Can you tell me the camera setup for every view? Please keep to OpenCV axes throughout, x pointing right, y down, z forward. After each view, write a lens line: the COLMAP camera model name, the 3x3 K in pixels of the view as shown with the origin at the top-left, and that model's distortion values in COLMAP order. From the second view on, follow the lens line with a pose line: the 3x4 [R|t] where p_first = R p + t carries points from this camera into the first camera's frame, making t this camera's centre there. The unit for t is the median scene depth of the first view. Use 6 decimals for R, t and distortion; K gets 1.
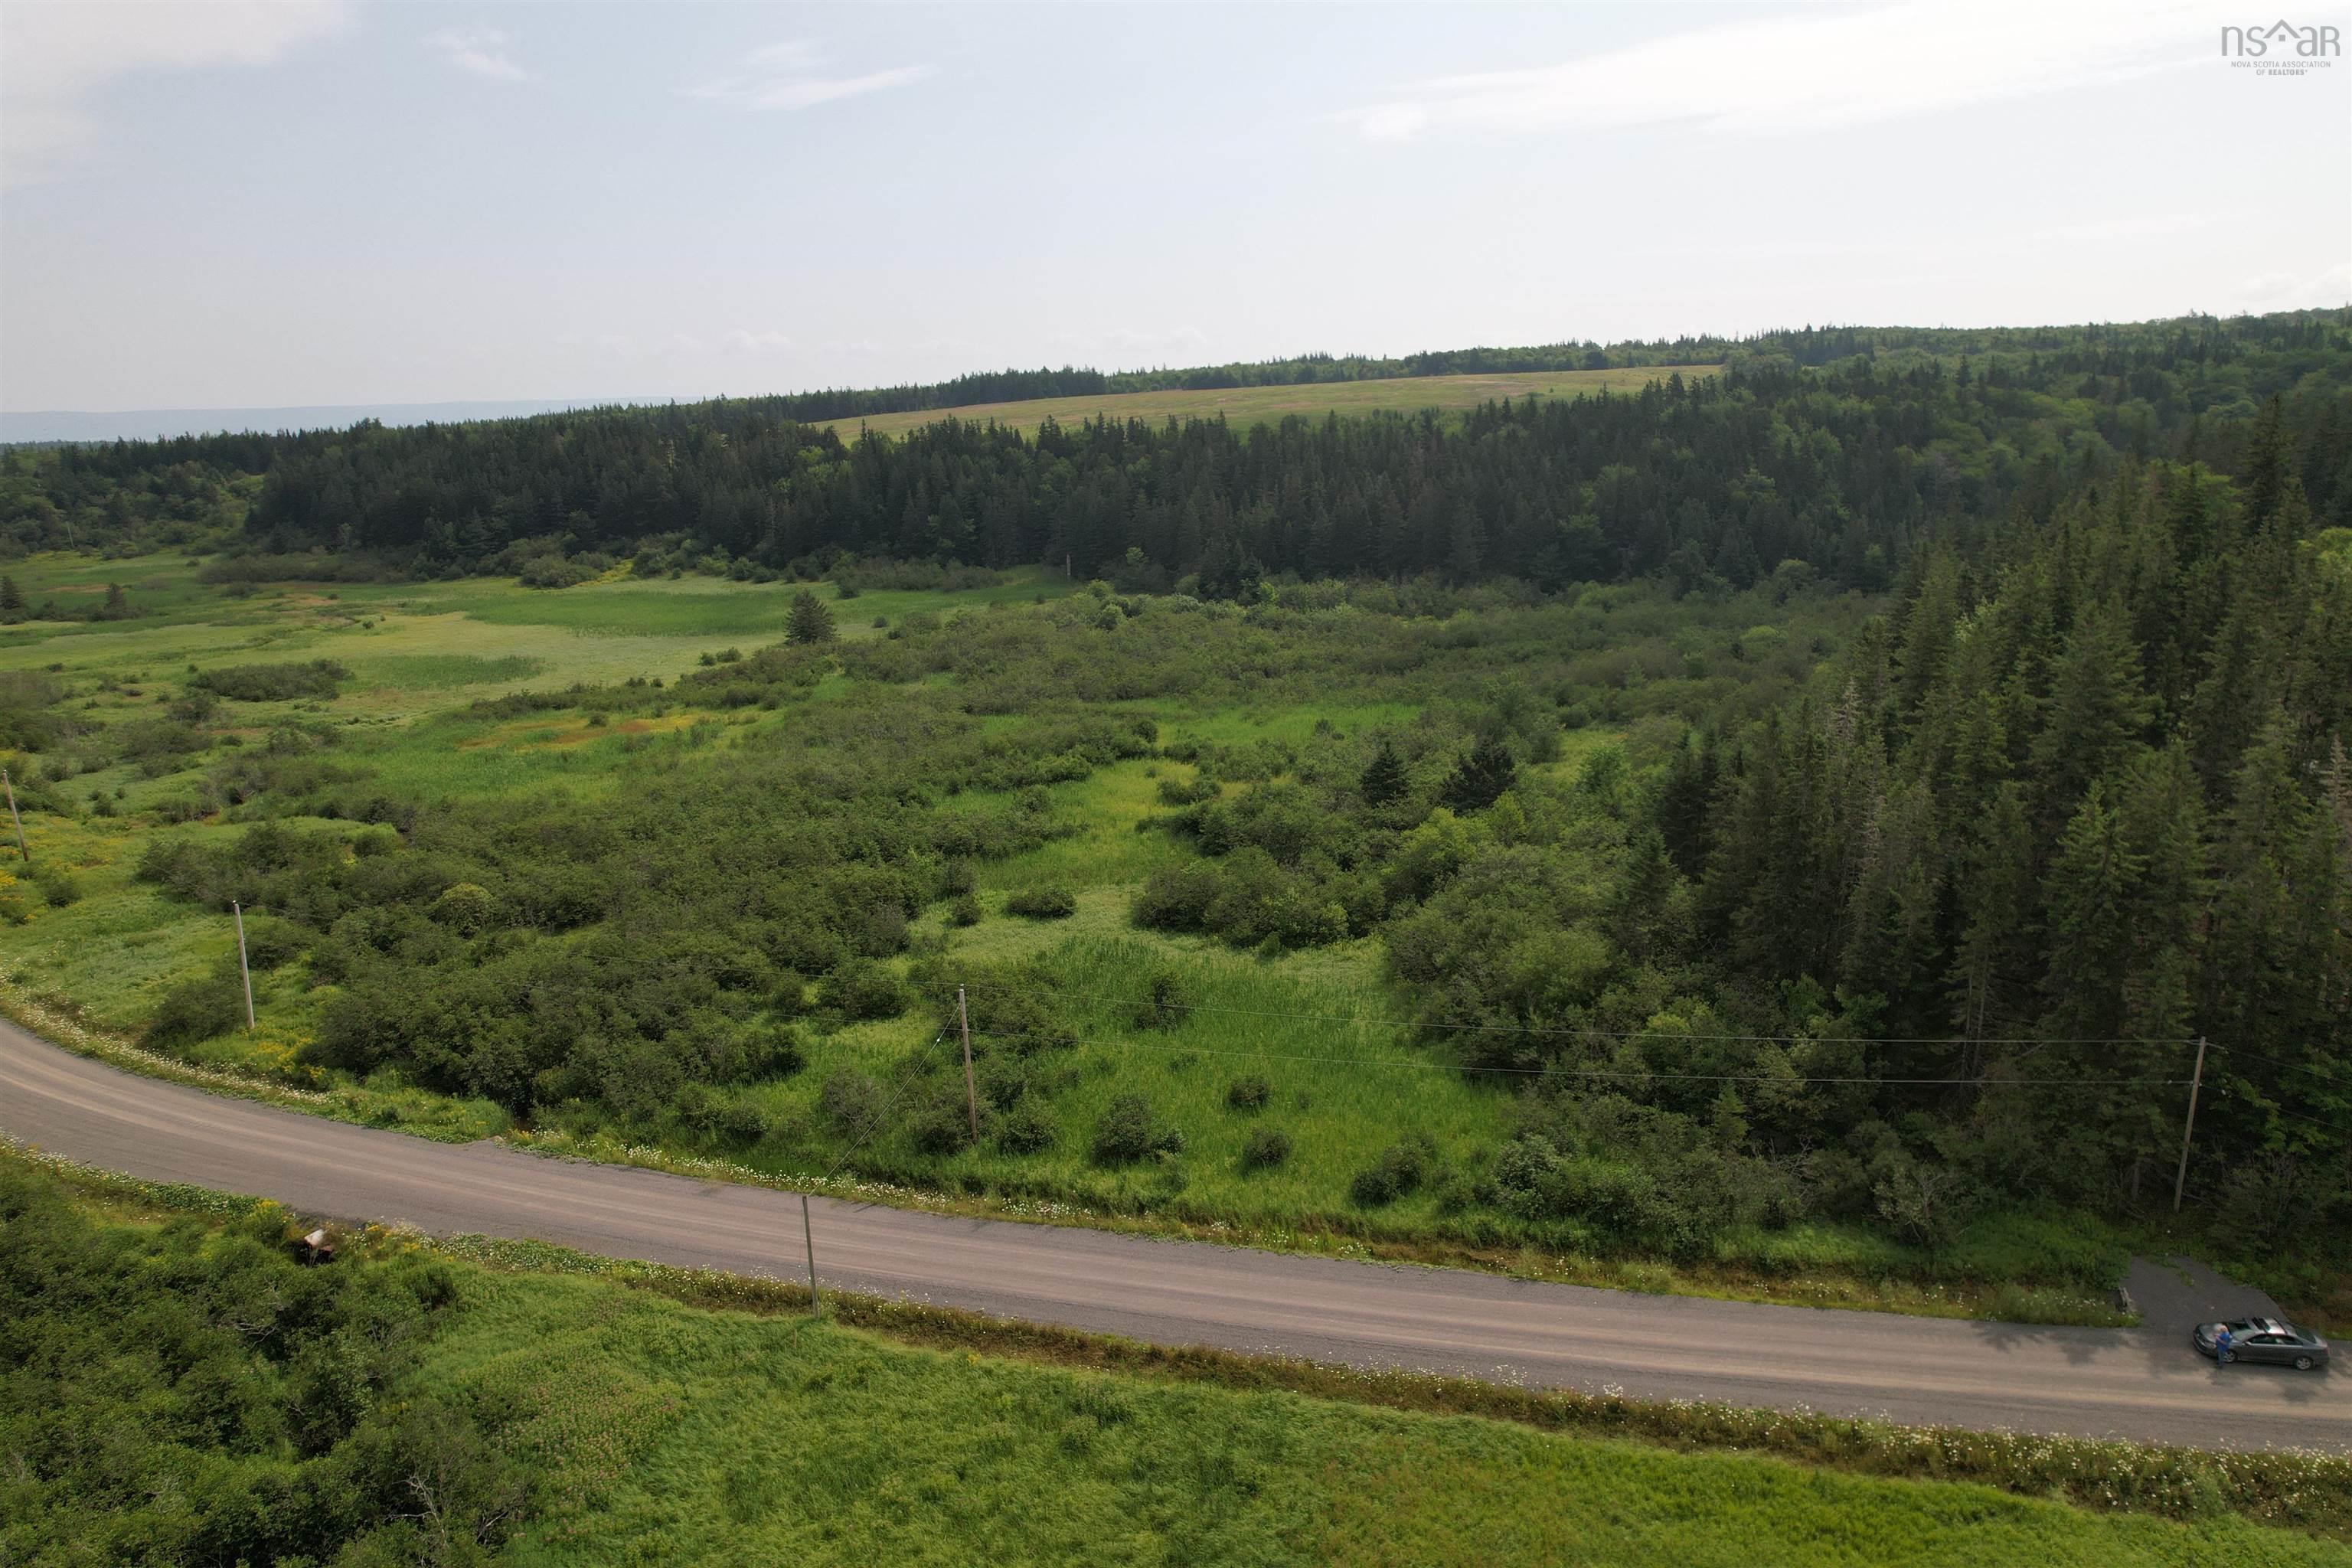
lens RADIAL K [[1500.0, 0, 1176.0], [0, 1500.0, 784.0], [0, 0, 1]] dist [-0.081987, 0.078578]
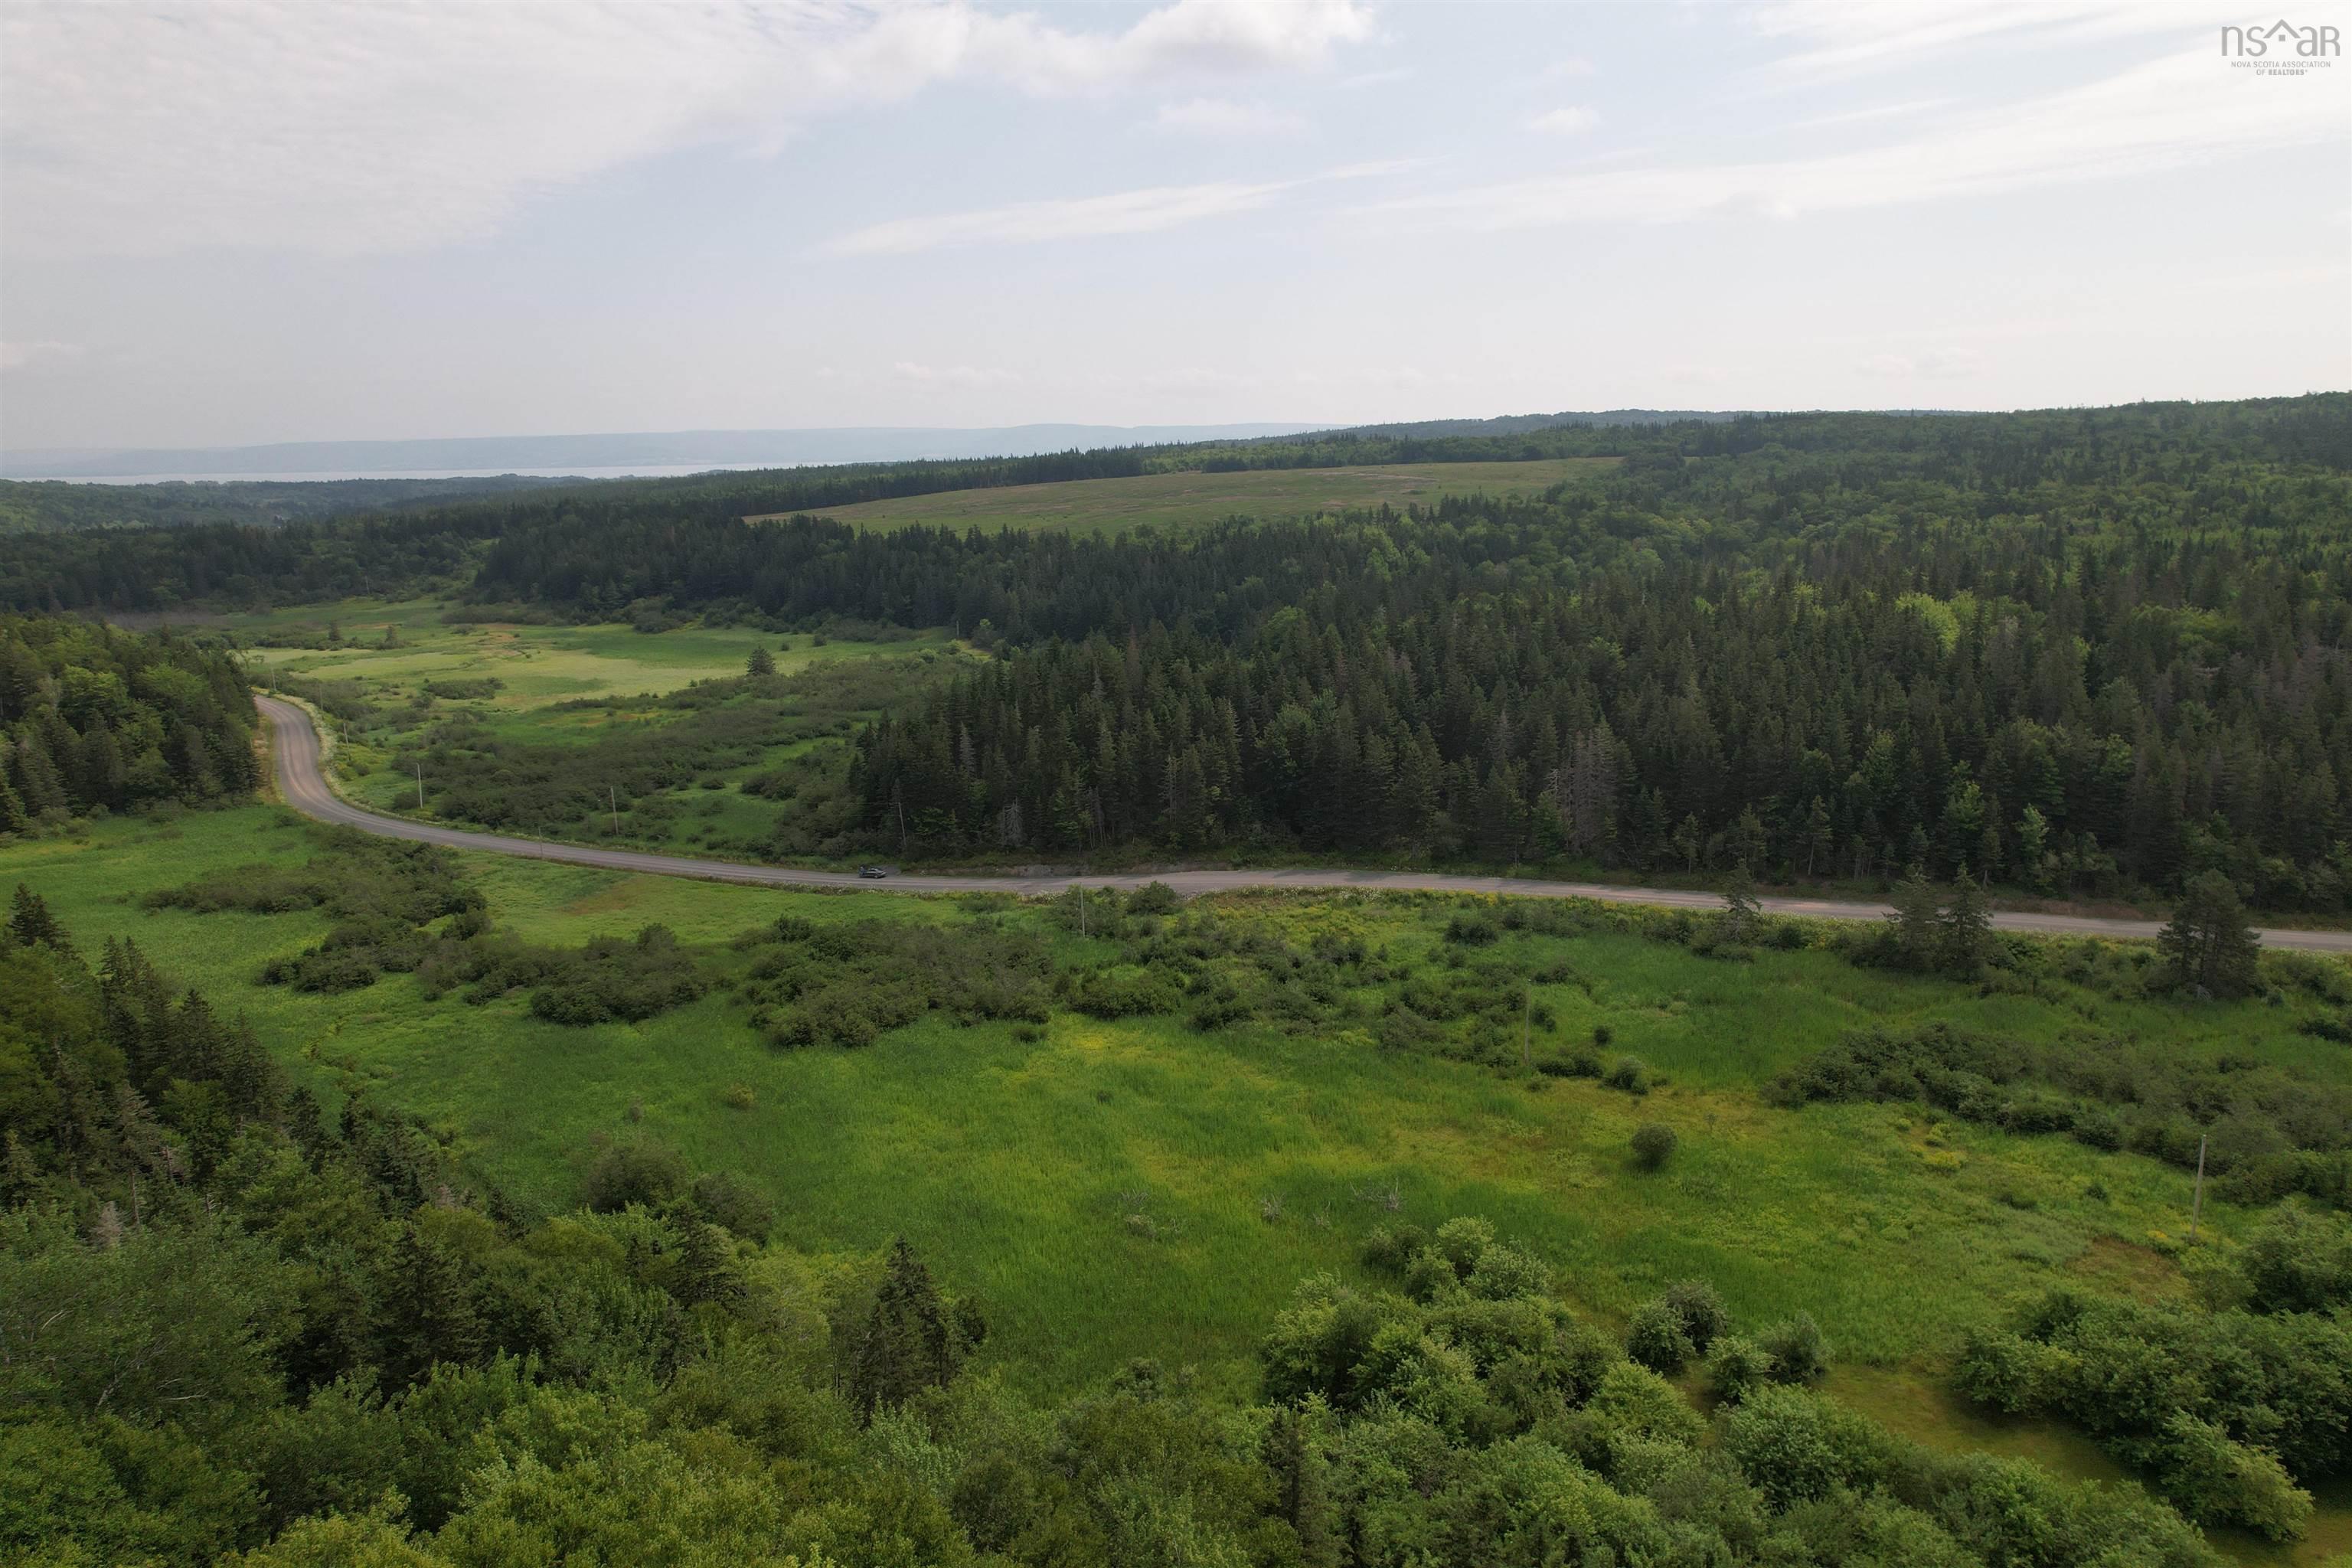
lens RADIAL K [[1457.4, 0, 1194.9], [0, 1457.4, 817.4], [0, 0, 1]] dist [-0.108336, 0.068849]
pose [[0.993274, 0.040006, -0.108652, 0.324575], [-0.039550, 0.999197, 0.006355, 0.028578], [0.108819, -0.002015, 0.994060, -0.441284]]
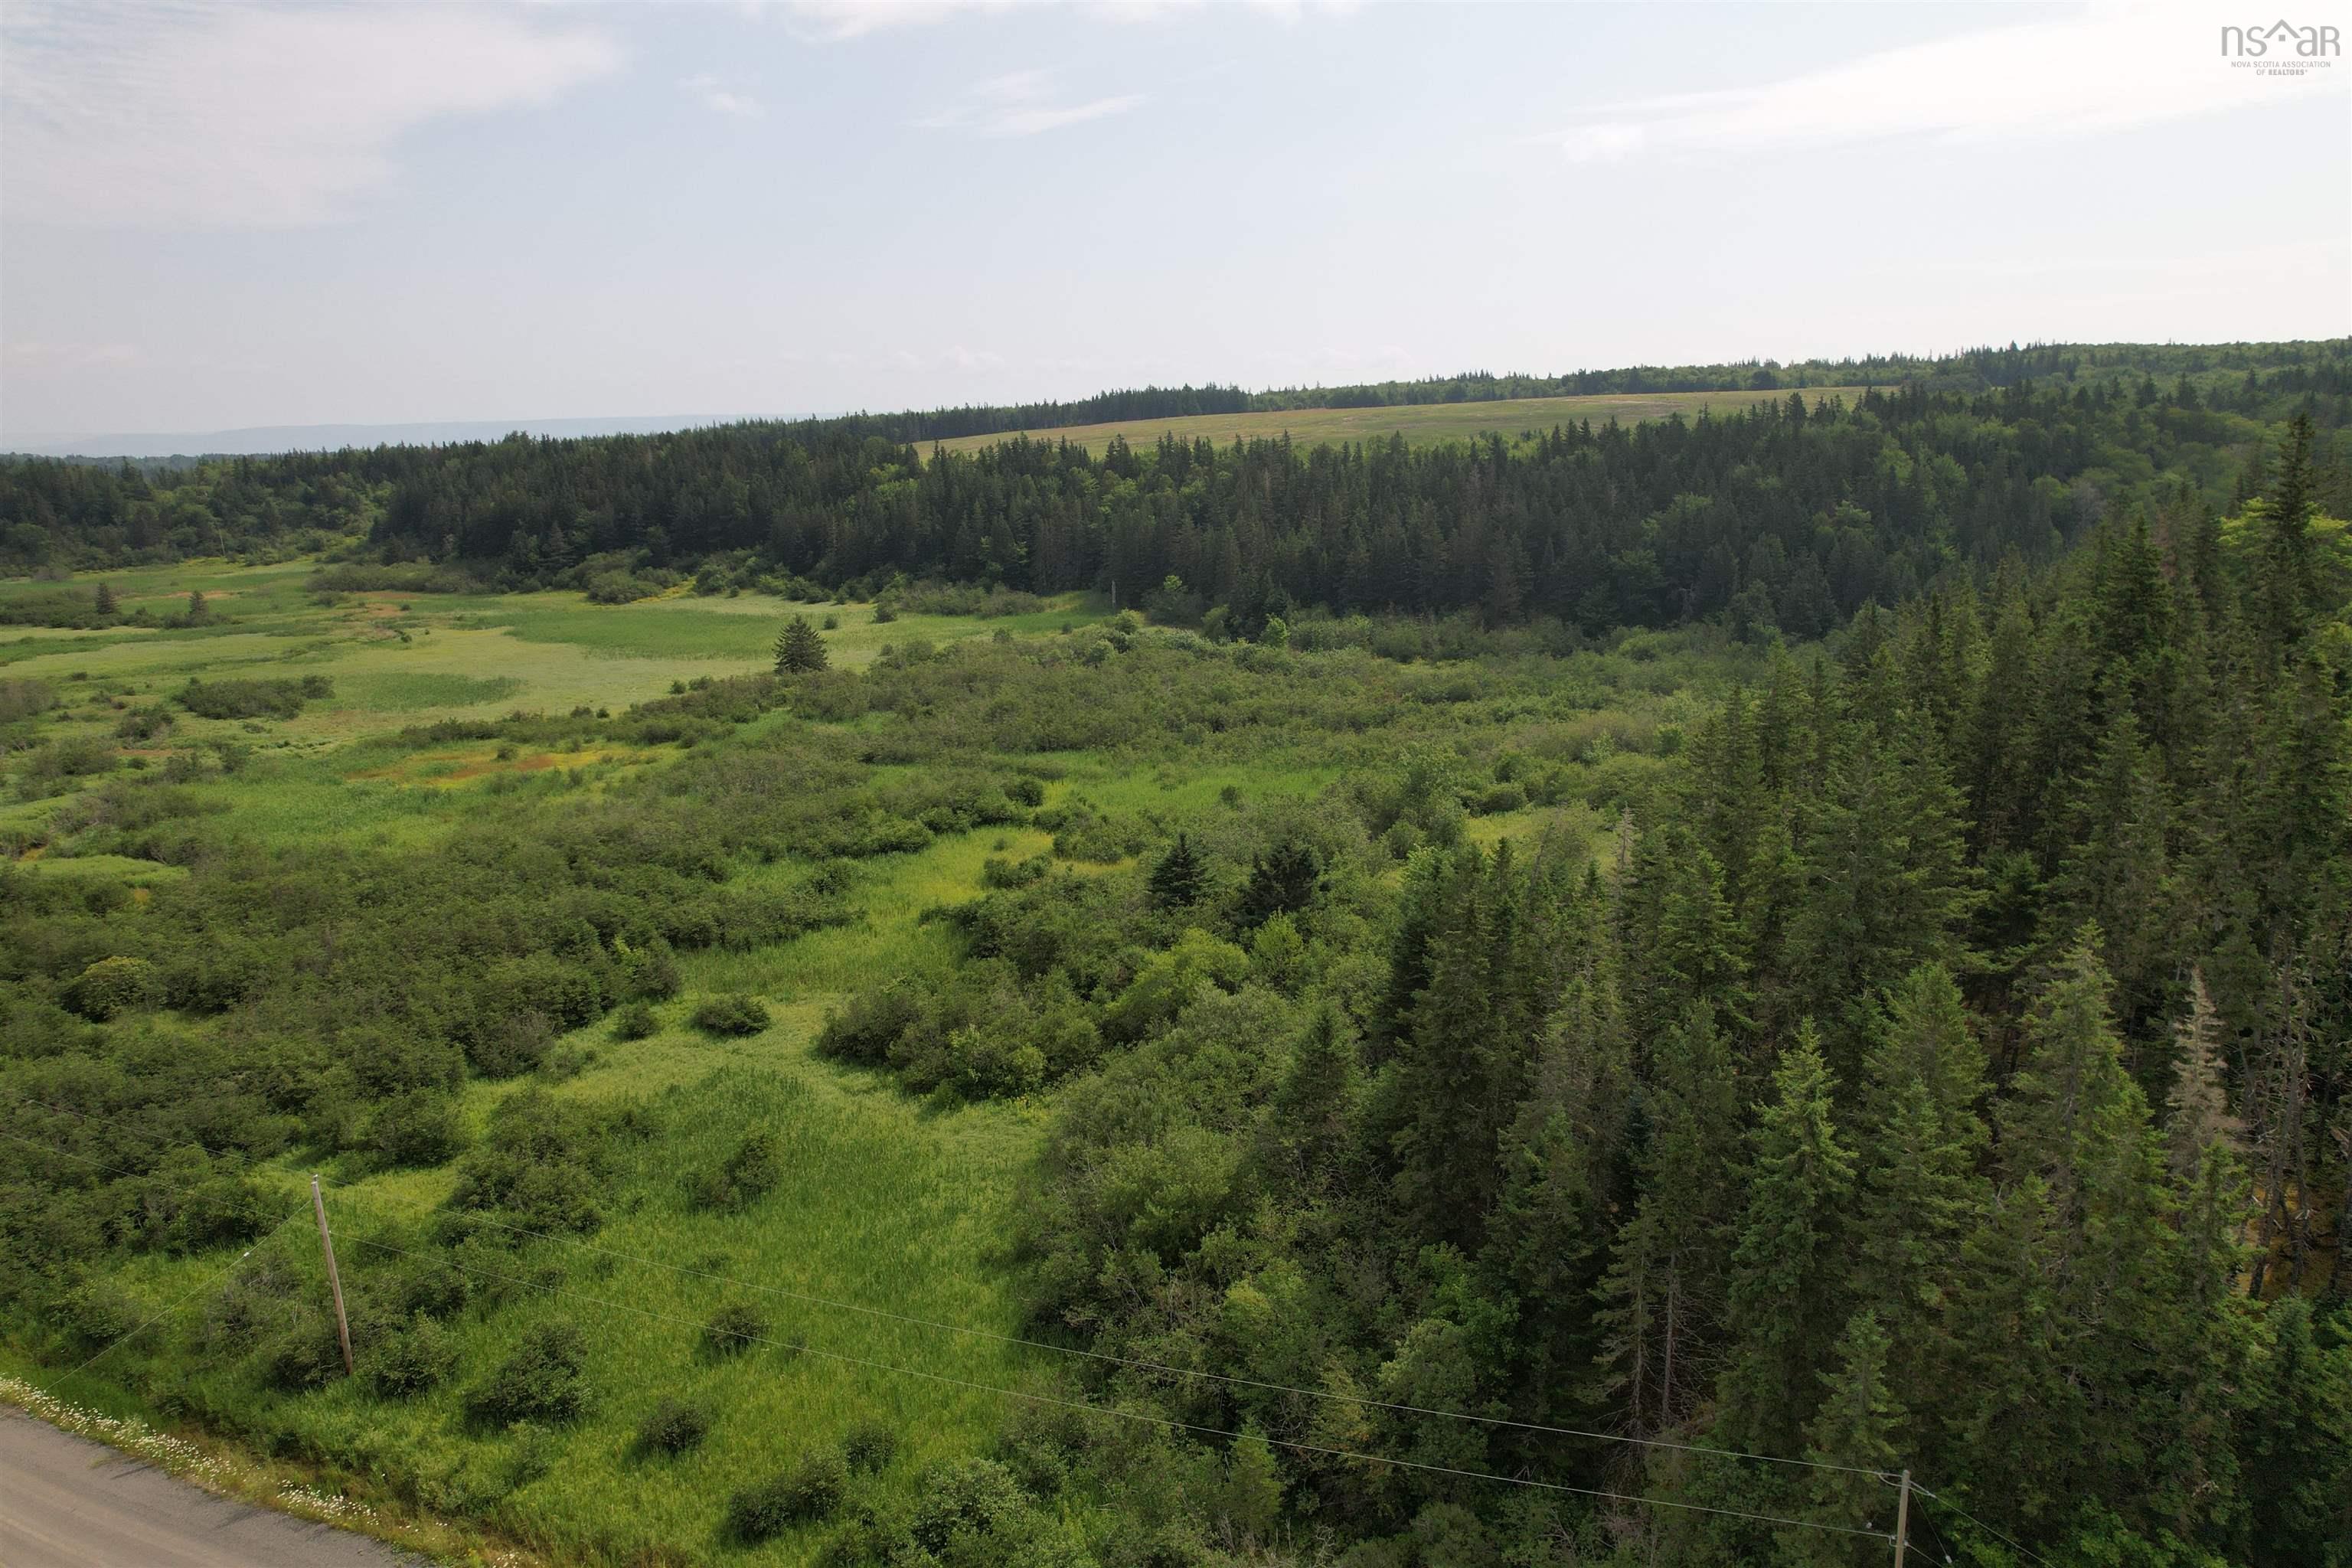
lens RADIAL K [[1500.0, 0, 1176.0], [0, 1500.0, 784.0], [0, 0, 1]] dist [-0.081987, 0.078578]
pose [[0.991635, 0.035443, -0.124113, 0.083997], [-0.036893, 0.999275, -0.009408, -0.016910], [0.123689, 0.013909, 0.992224, 0.064548]]
